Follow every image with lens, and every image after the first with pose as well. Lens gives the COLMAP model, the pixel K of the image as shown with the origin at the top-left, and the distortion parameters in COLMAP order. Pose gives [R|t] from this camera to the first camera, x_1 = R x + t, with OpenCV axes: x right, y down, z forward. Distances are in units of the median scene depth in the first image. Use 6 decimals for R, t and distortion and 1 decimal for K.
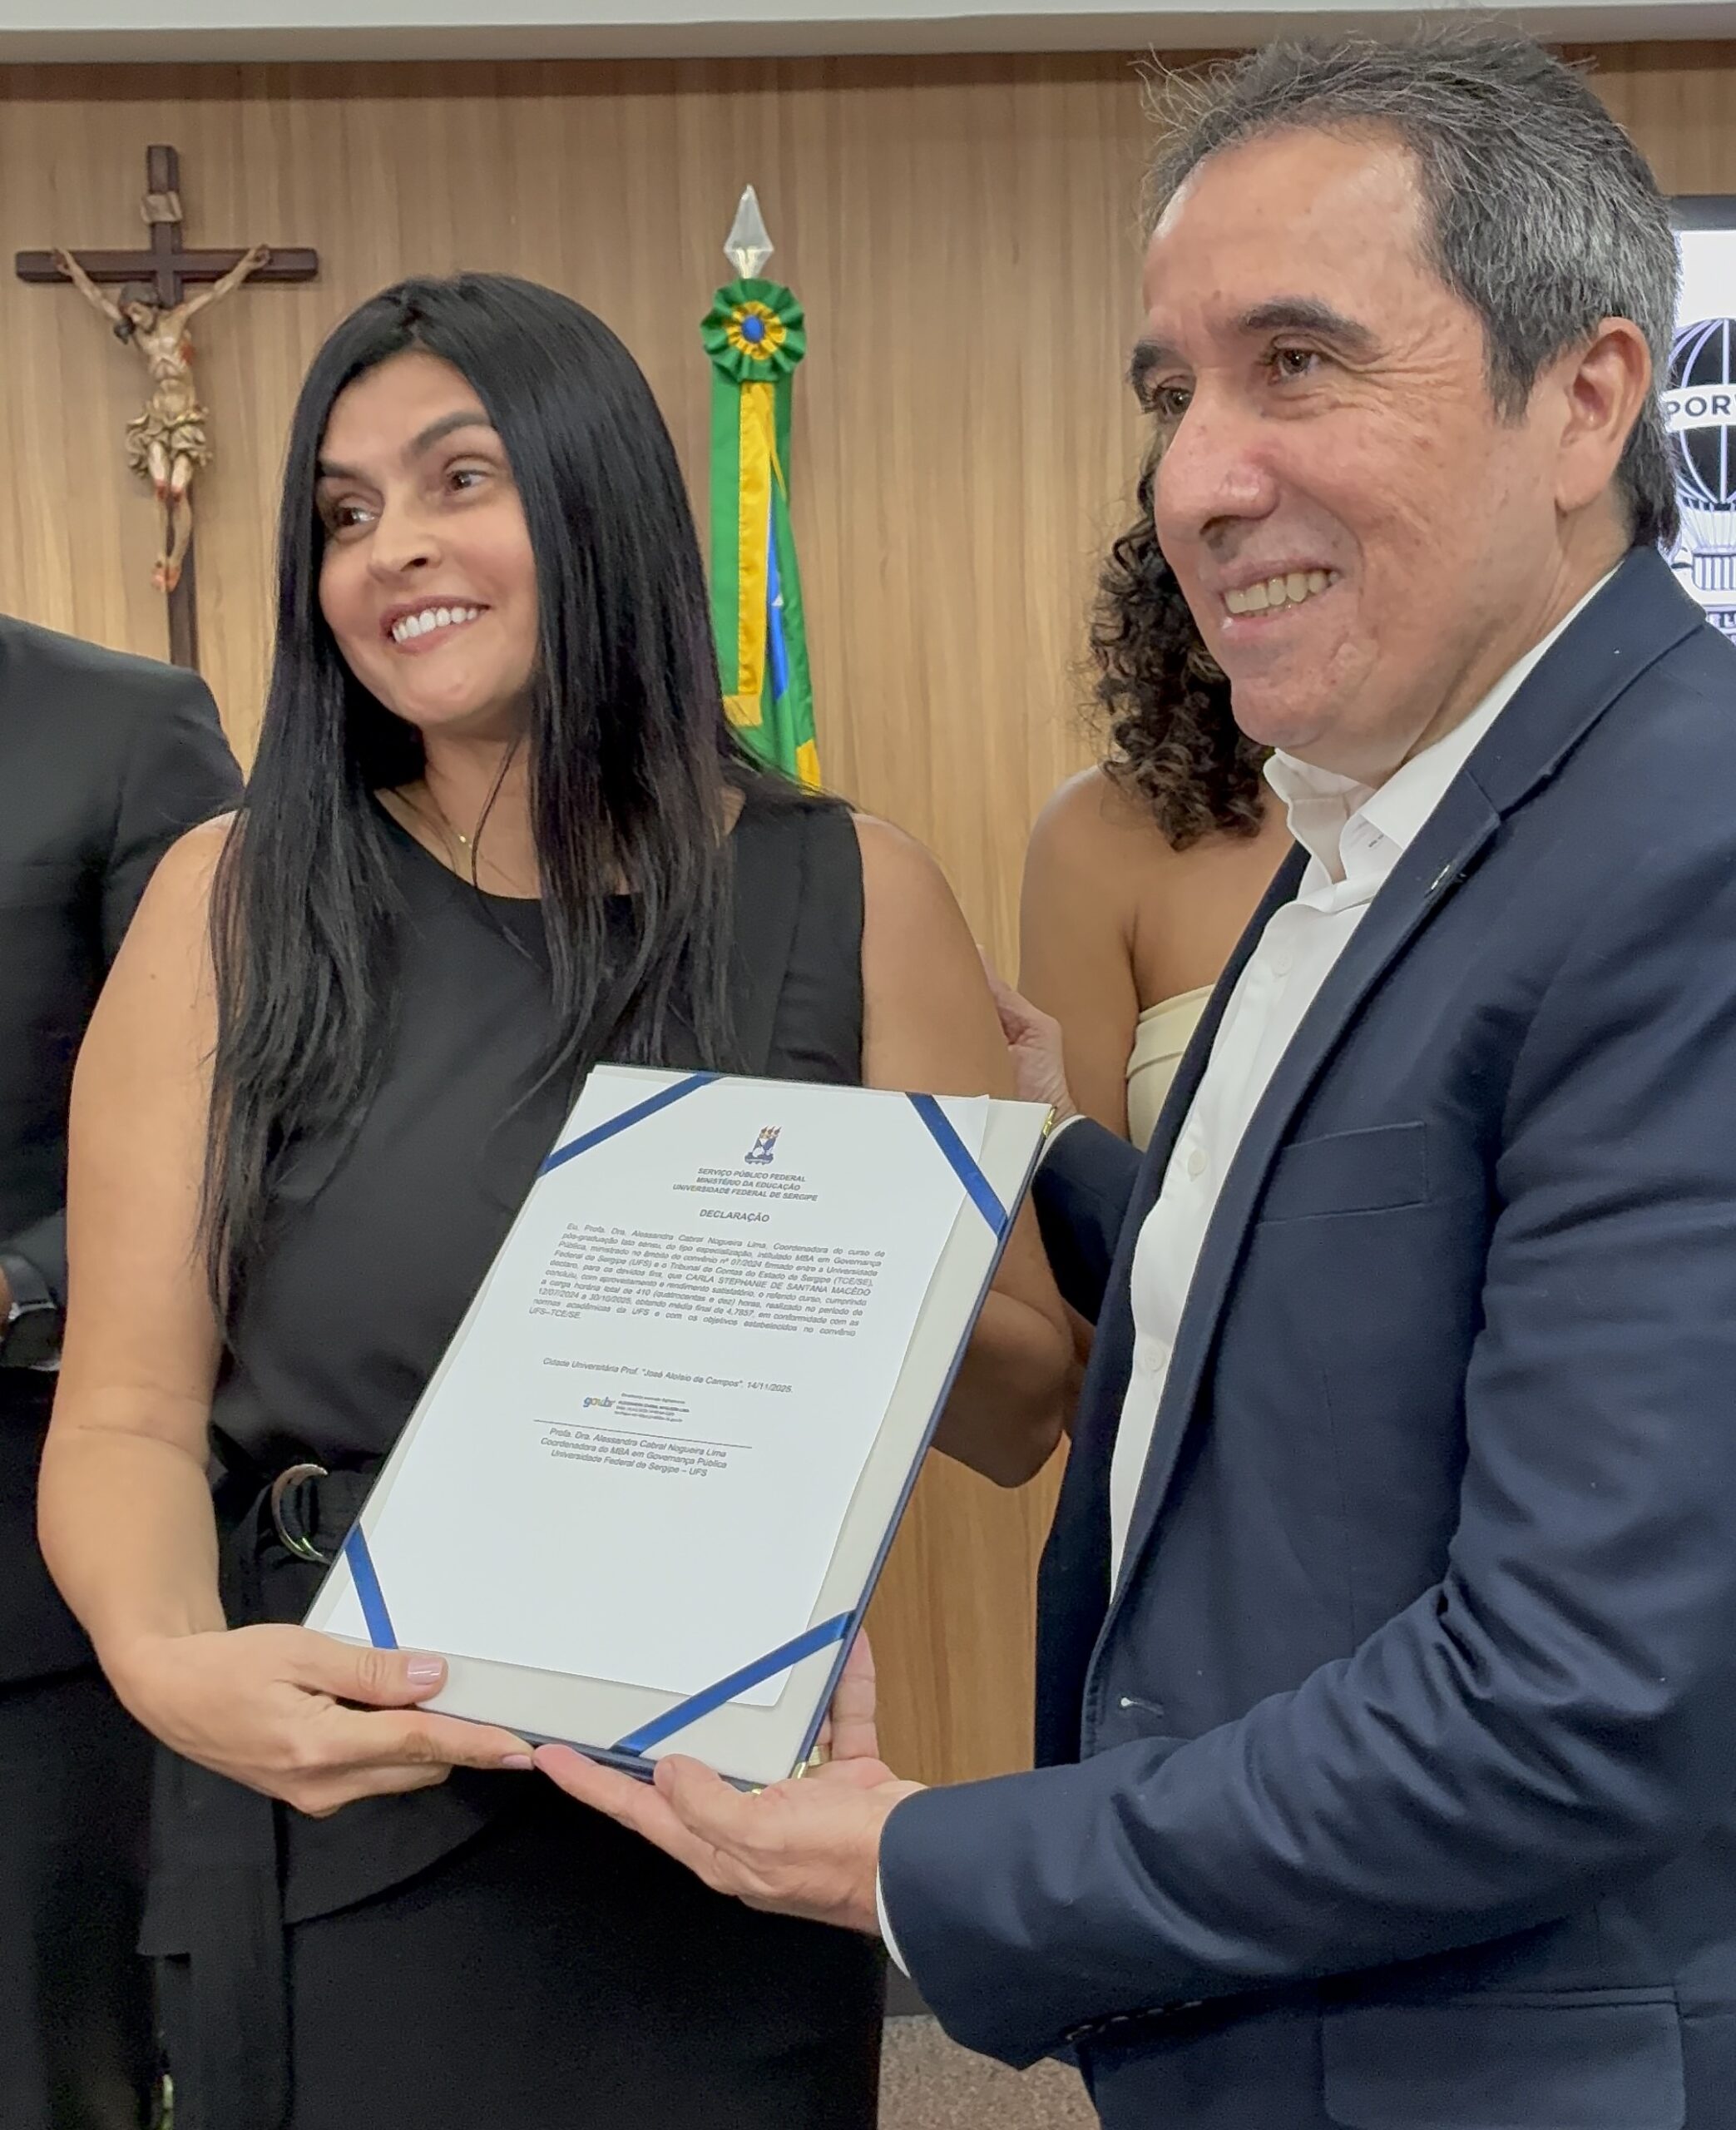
lens RADIAL K [[2775.5, 0, 862.8], [0, 2775.5, 1088.9], [0, 0, 1]] dist [0.069248, -0.218437]
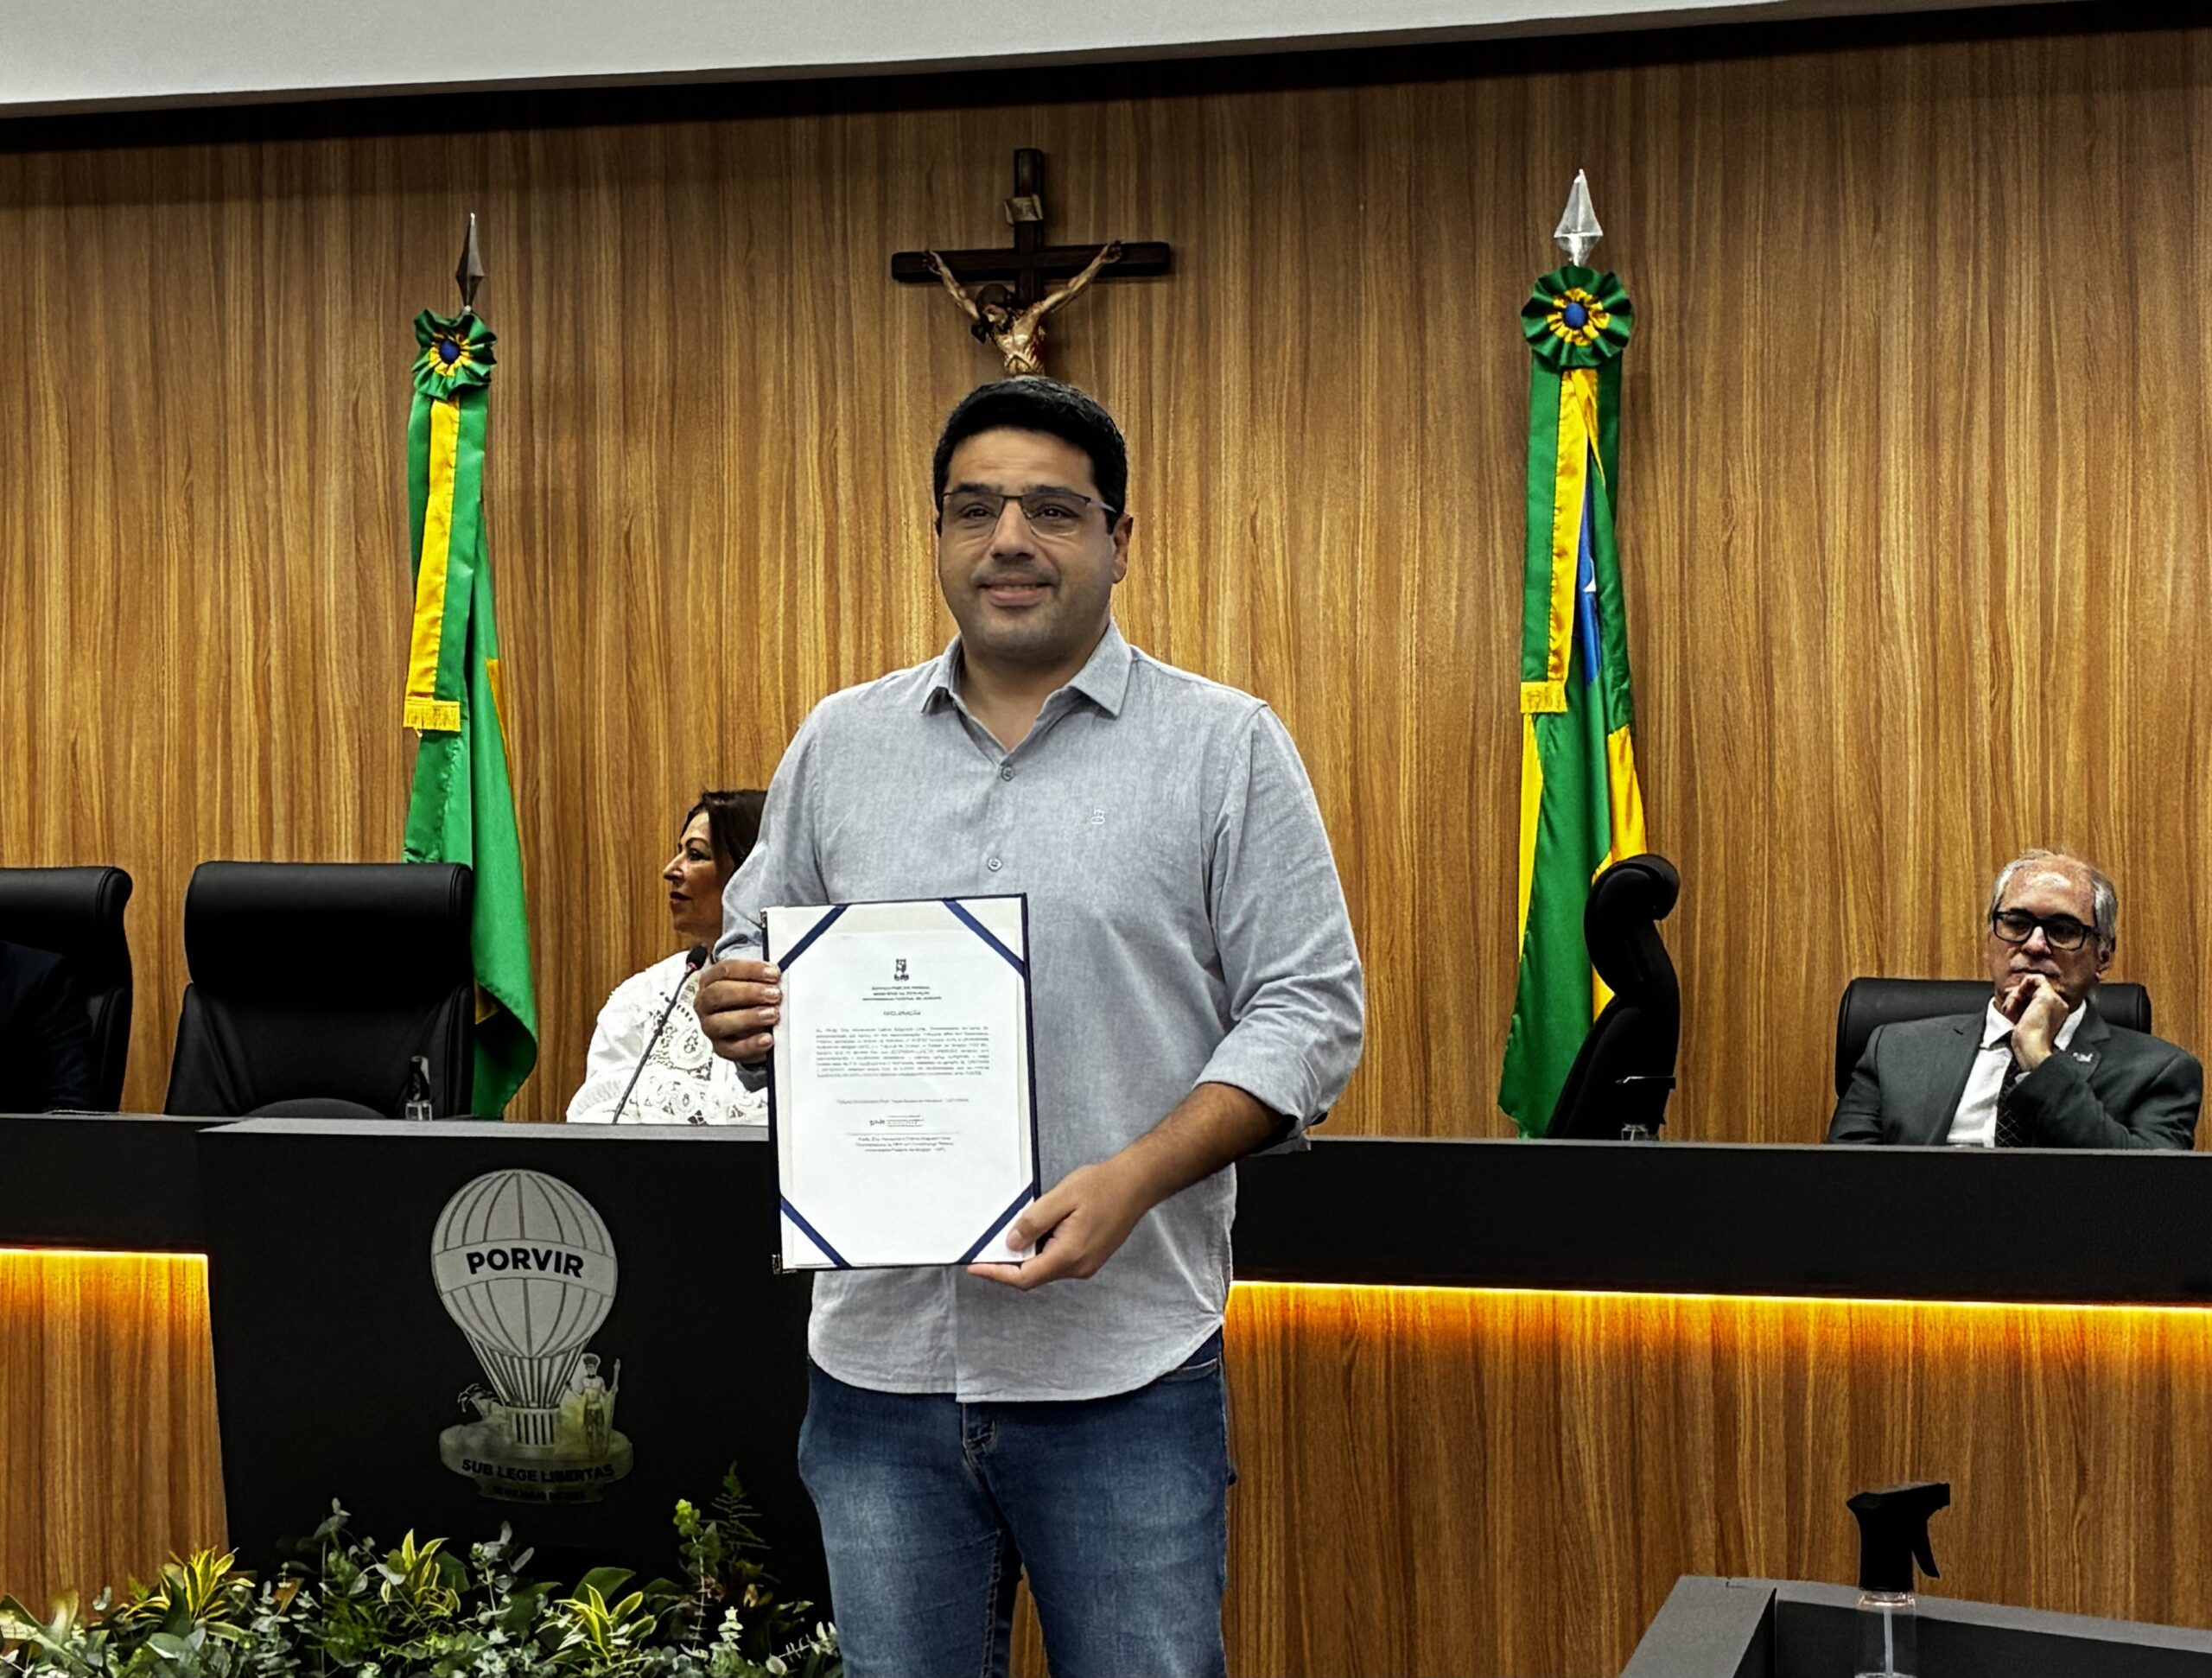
lens RADIAL K [[4017.2, 0, 1106.0], [0, 4017.2, 839.0], [0, 0, 1]] dist [0.108882, -0.081527]
pose [[0.946529, 0.022385, -0.321841, 0.259277], [-0.048393, 0.996154, -0.073038, 0.023753], [0.318968, 0.084707, 0.943972, -0.373884]]
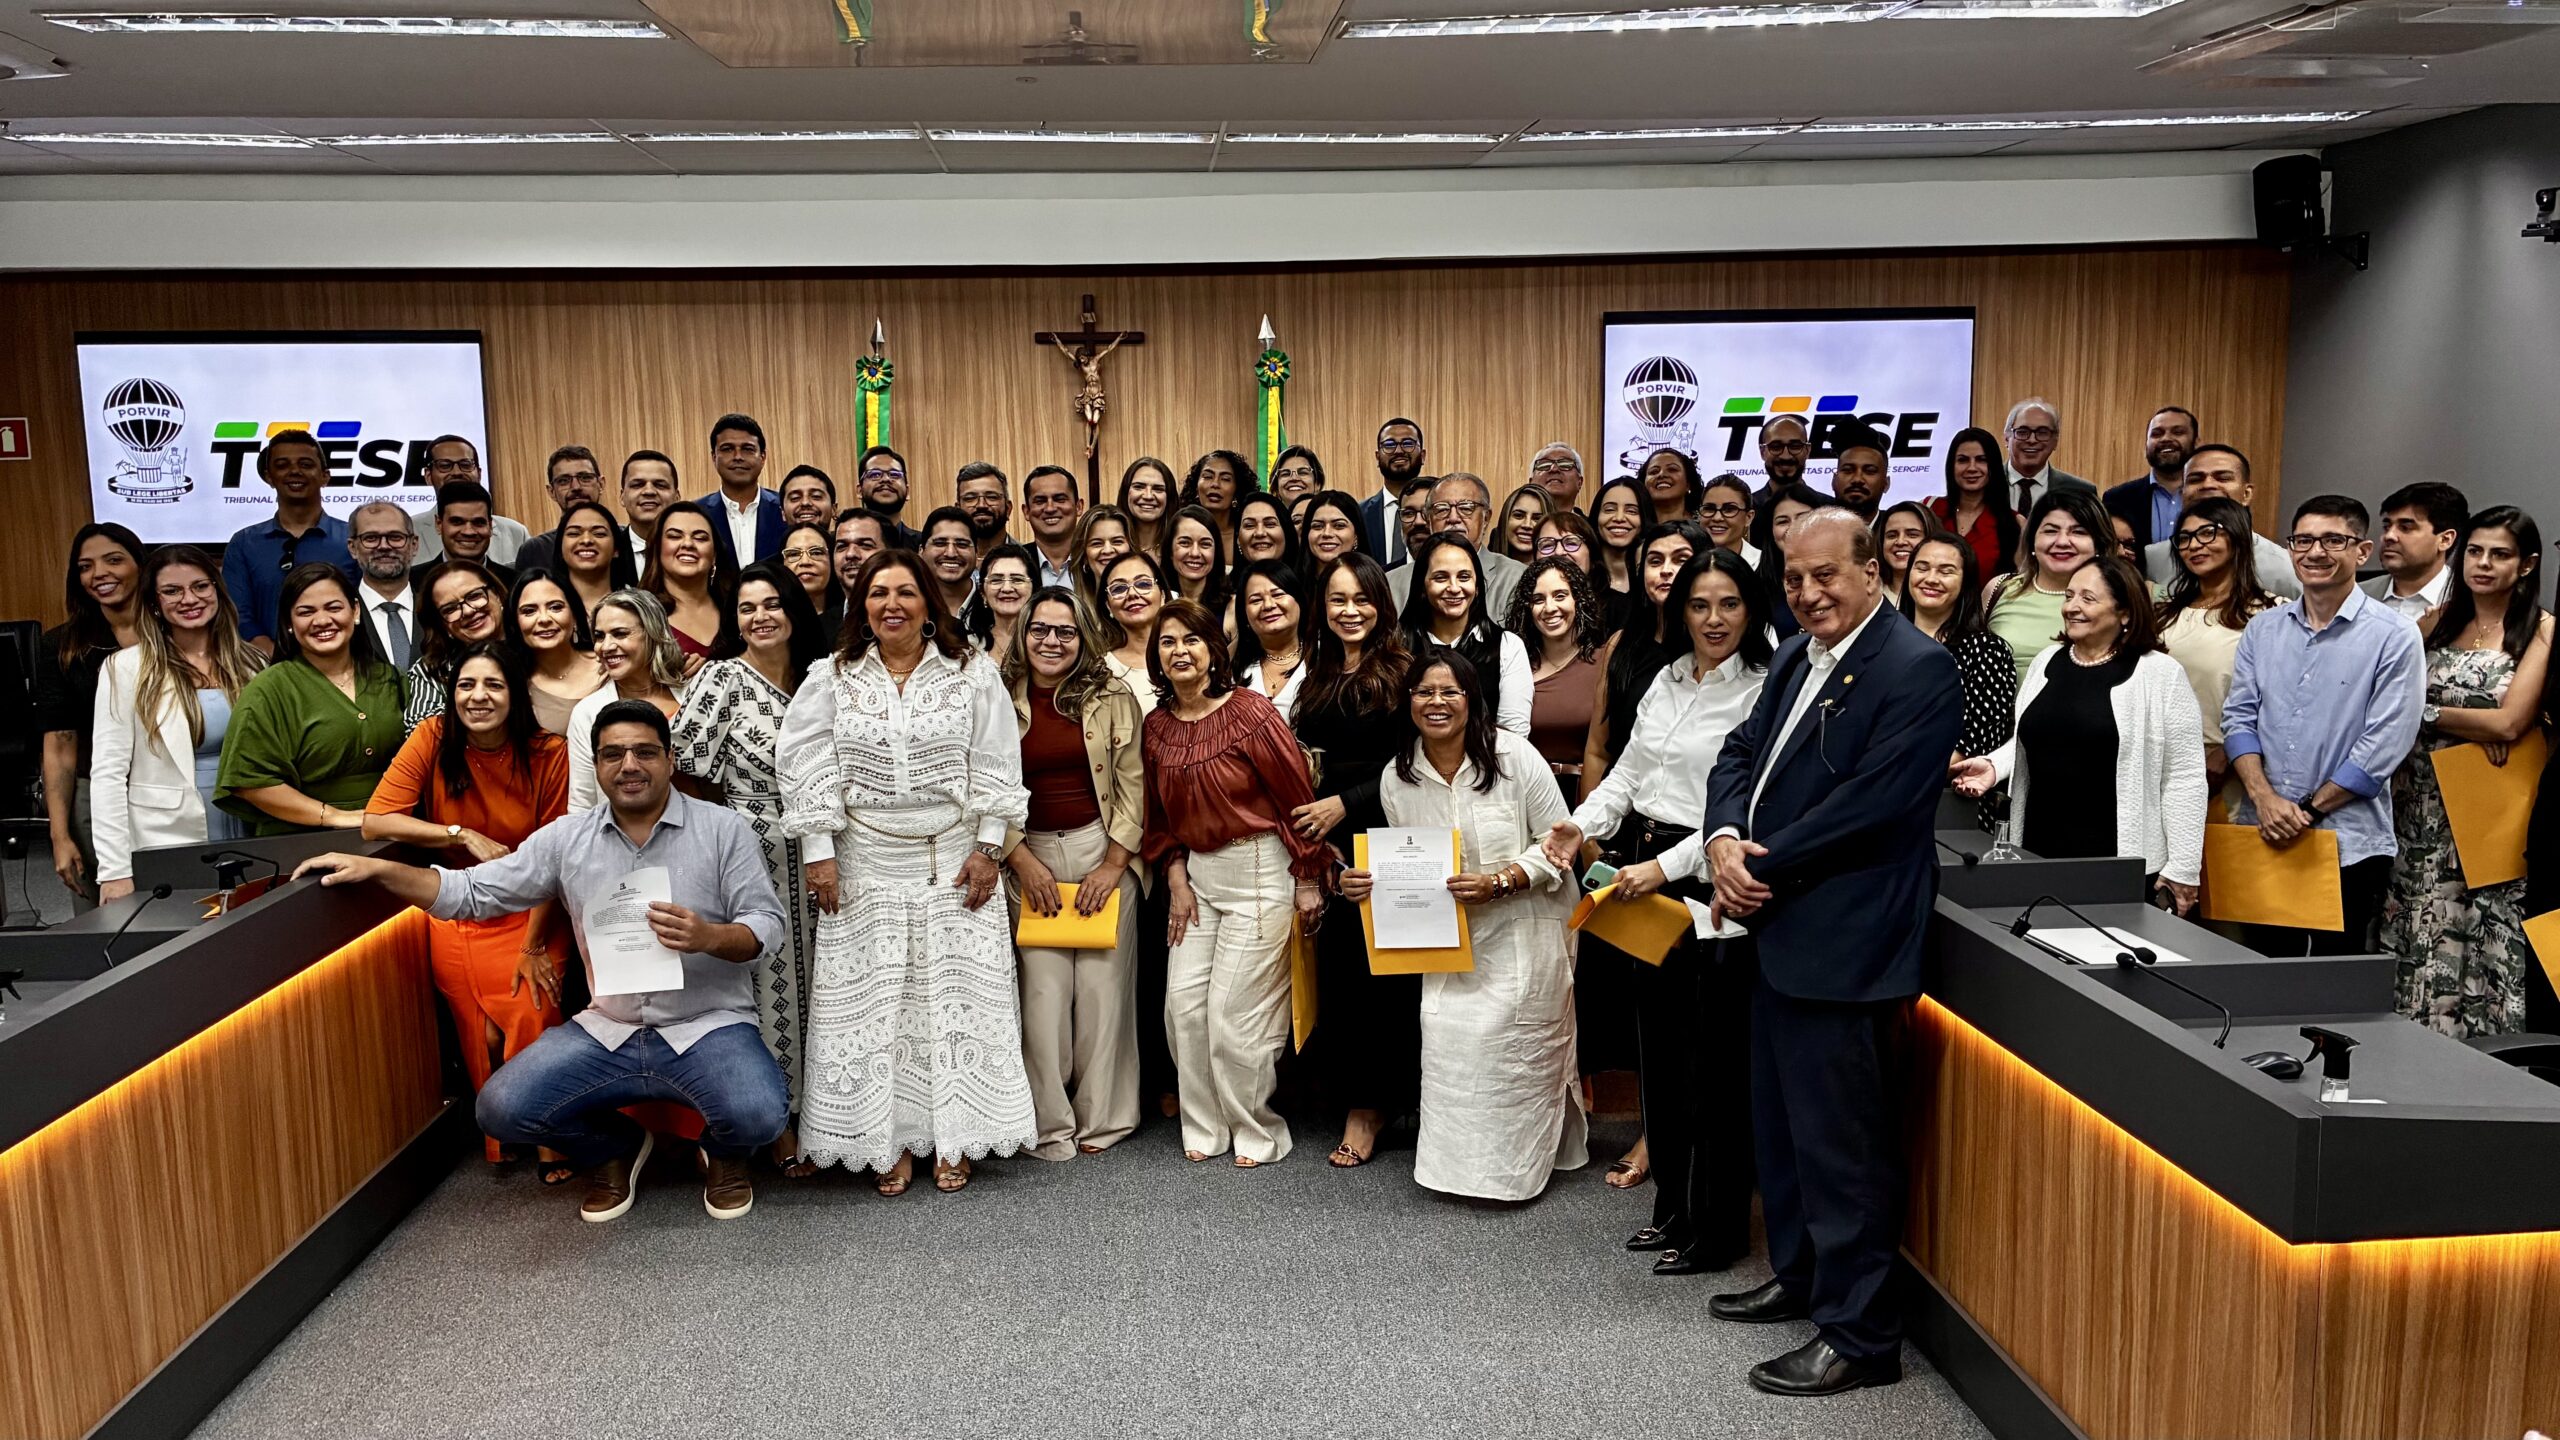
lens RADIAL K [[1946.1, 0, 1280.0], [0, 1946.1, 720.0], [0, 0, 1]] dist [0.026582, -0.009697]
pose [[0.999985, 0.005345, 0.001319, -0.062632], [-0.005394, 0.999146, 0.040974, 0.000776], [-0.001099, -0.040981, 0.999159, -0.925651]]
